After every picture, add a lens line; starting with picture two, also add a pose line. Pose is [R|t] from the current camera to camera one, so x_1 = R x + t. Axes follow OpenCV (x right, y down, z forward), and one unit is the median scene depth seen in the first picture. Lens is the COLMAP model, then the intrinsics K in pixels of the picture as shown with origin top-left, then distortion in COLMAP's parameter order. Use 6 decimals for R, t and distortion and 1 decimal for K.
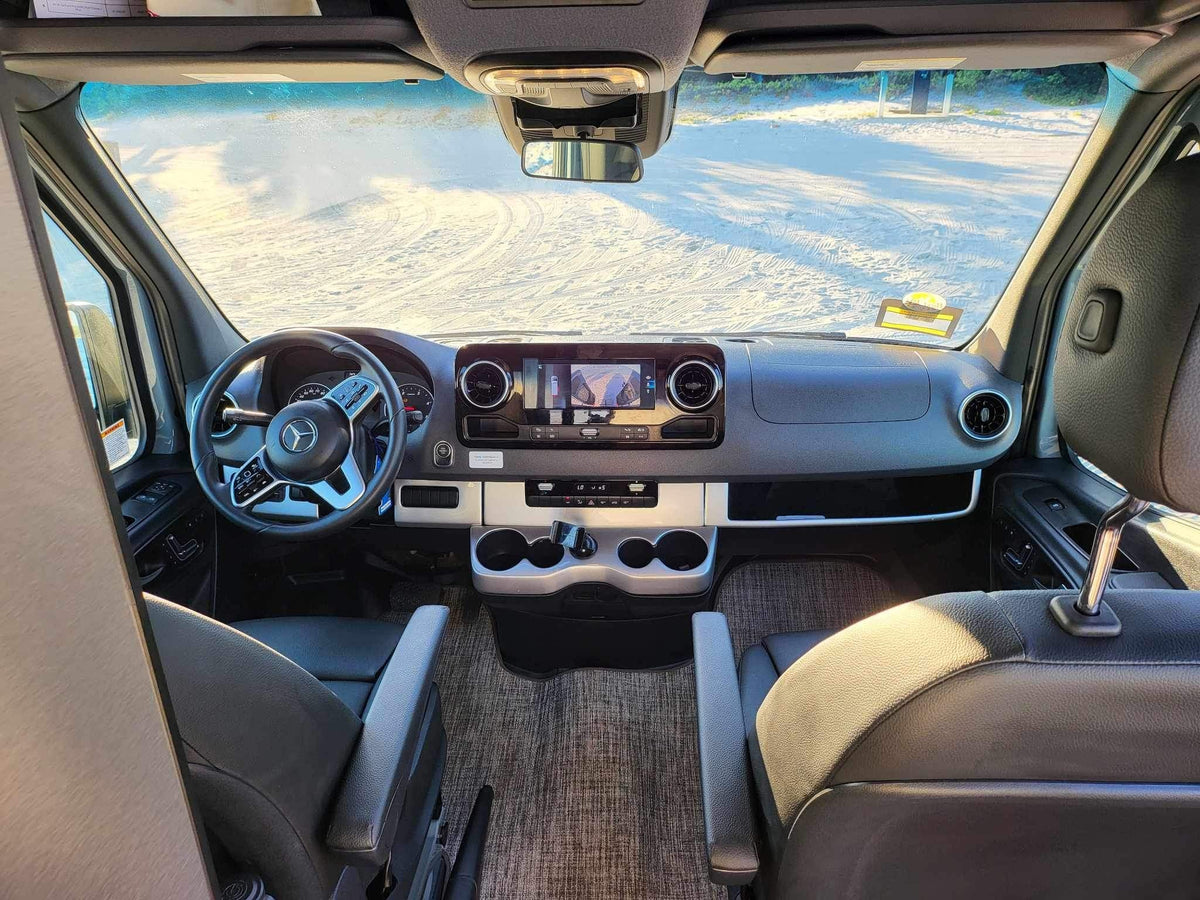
lens RADIAL K [[823.3, 0, 608.7], [0, 823.3, 452.3], [0, 0, 1]] dist [0.004990, -0.028446]
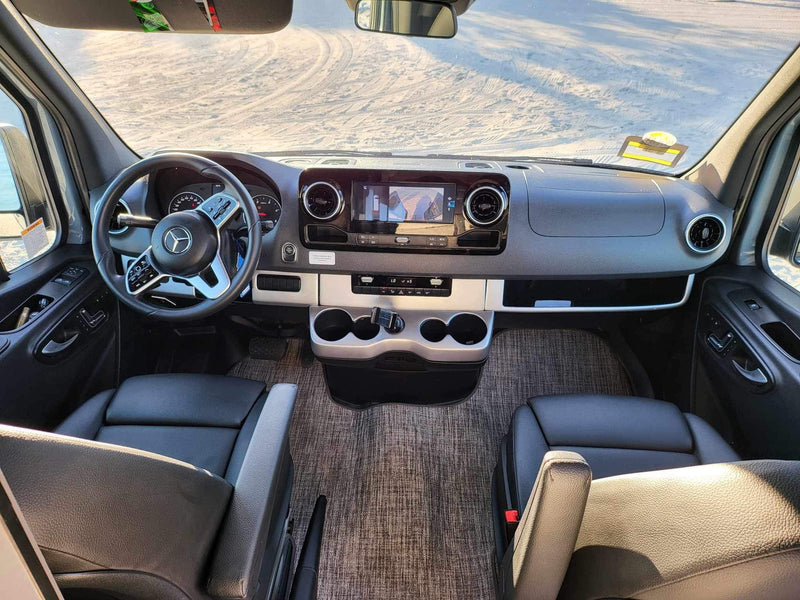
lens RADIAL K [[548.9, 0, 395.2], [0, 548.9, 302.5], [0, 0, 1]] dist [0.004990, -0.028446]
pose [[0.999652, 0.024178, 0.010550, -0.039175], [-0.025500, 0.988096, 0.151710, -0.054939], [-0.006757, -0.151926, 0.988369, 0.123348]]
